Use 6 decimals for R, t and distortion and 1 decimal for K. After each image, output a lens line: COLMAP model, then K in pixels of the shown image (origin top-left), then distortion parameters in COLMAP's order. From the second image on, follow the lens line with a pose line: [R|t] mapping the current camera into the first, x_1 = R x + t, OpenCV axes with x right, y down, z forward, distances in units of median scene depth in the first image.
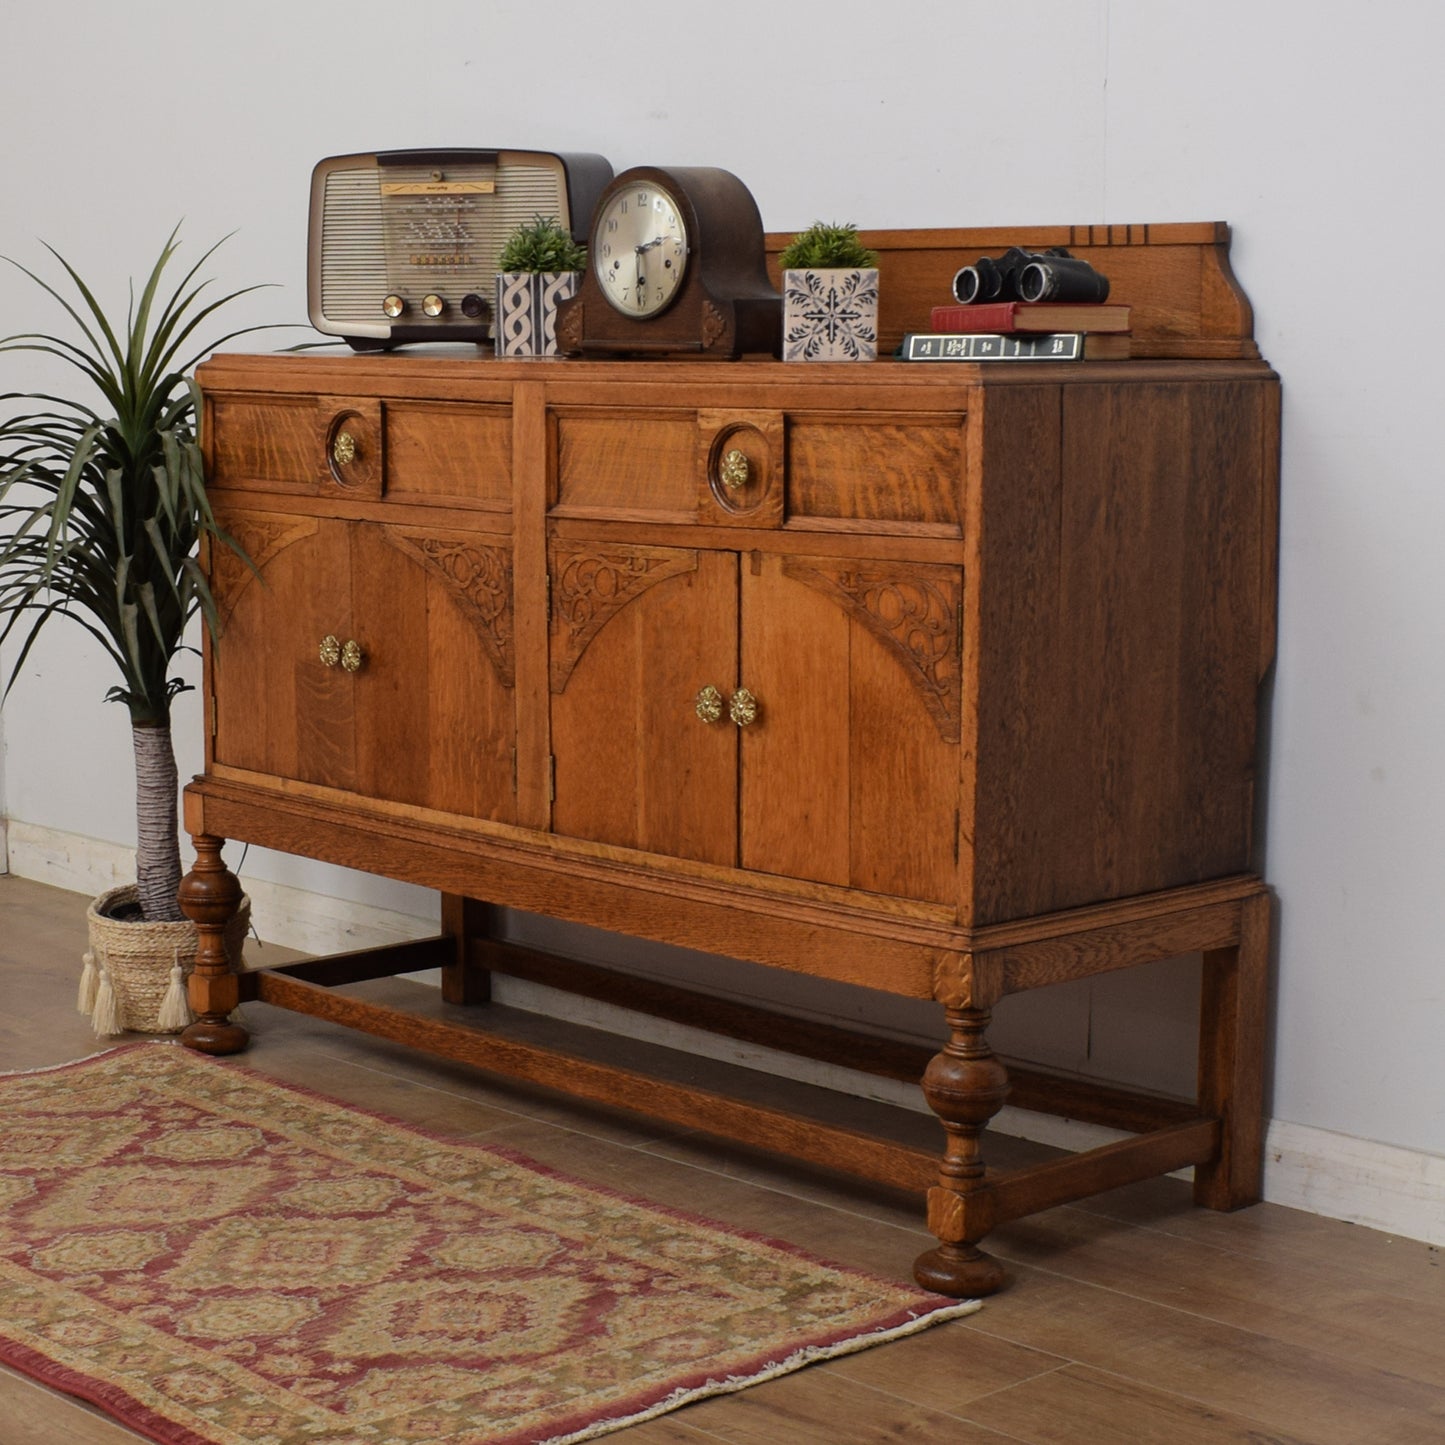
lens RADIAL K [[3027.0, 0, 548.8], [0, 3027.0, 820.5], [0, 0, 1]] dist [-0.087757, -0.015952]
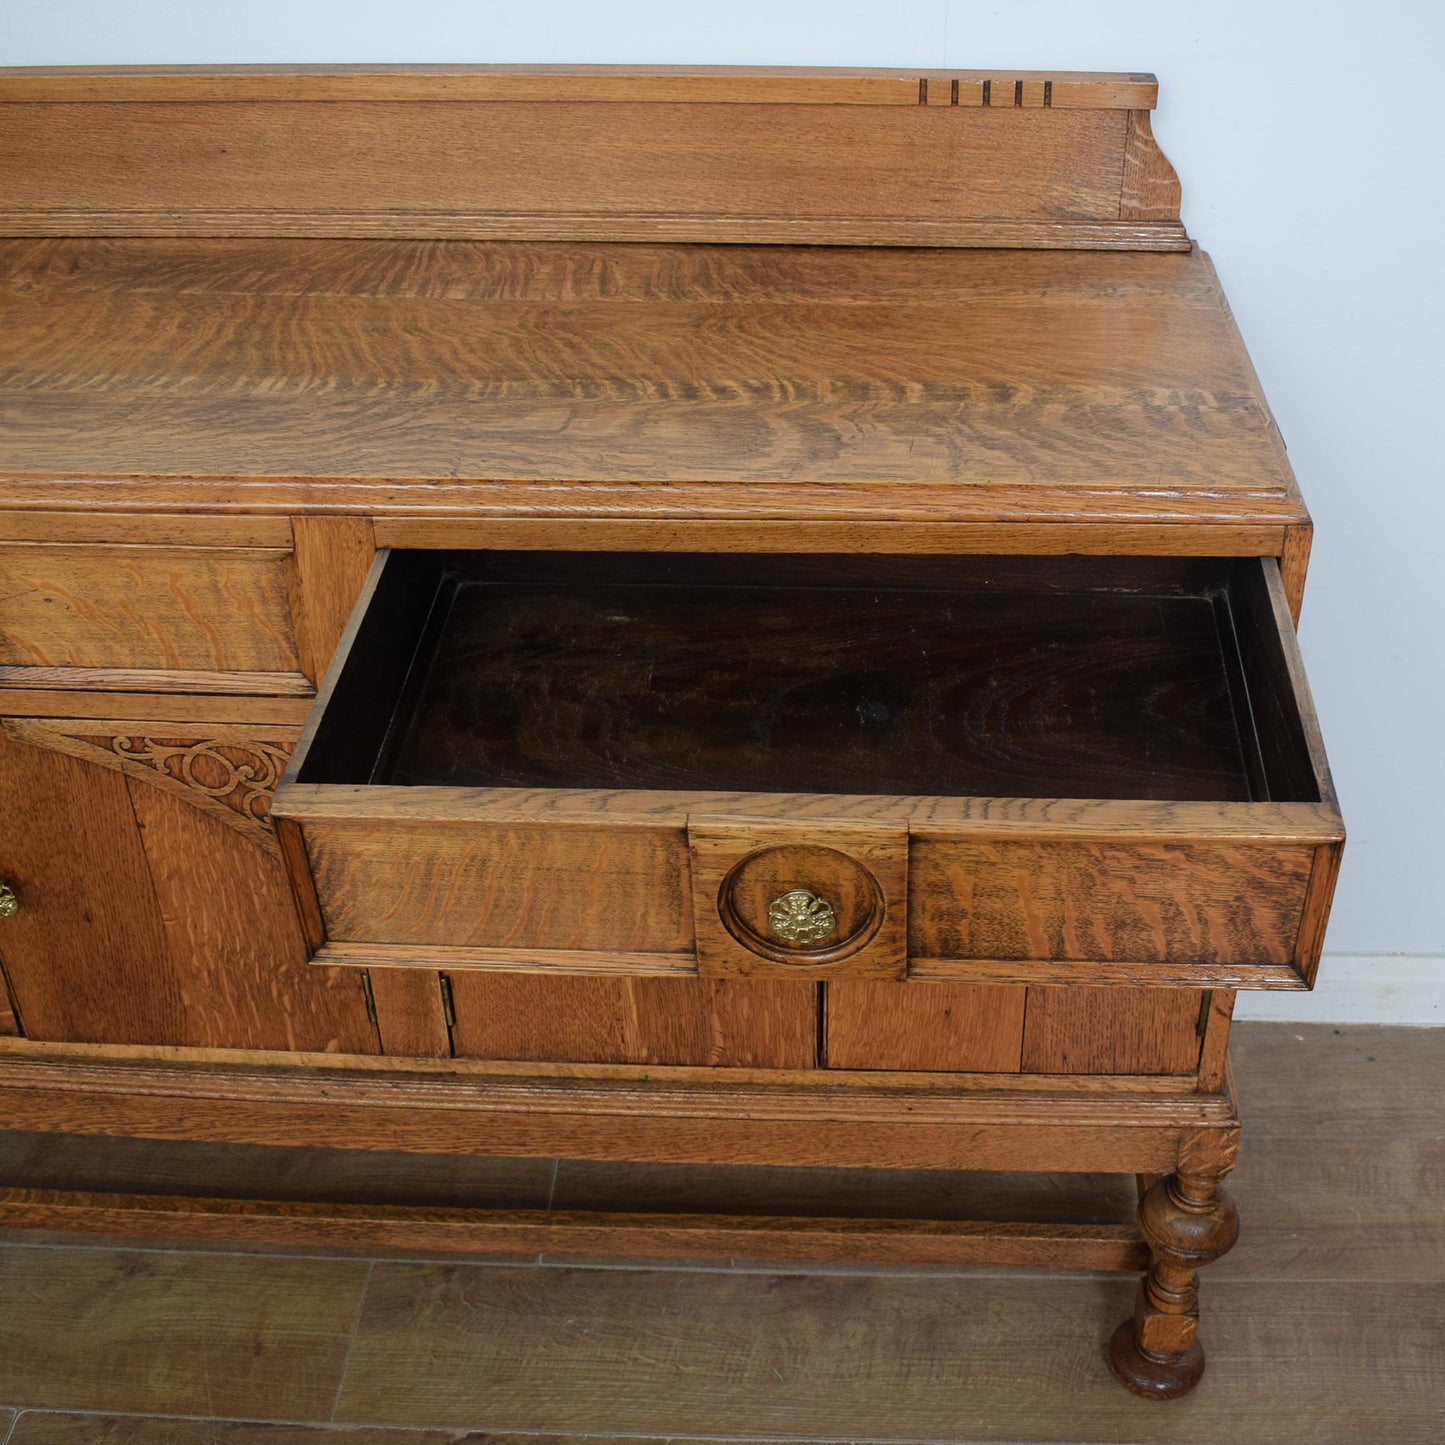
lens RADIAL K [[1923.7, 0, 819.5], [0, 1923.7, 706.0], [0, 0, 1]] dist [-0.101442, 0.022376]
pose [[0.680876, -0.406268, 0.609388, -0.196146], [0.116279, 0.881455, 0.457730, -0.286974], [-0.723109, -0.240799, 0.647402, 0.698179]]
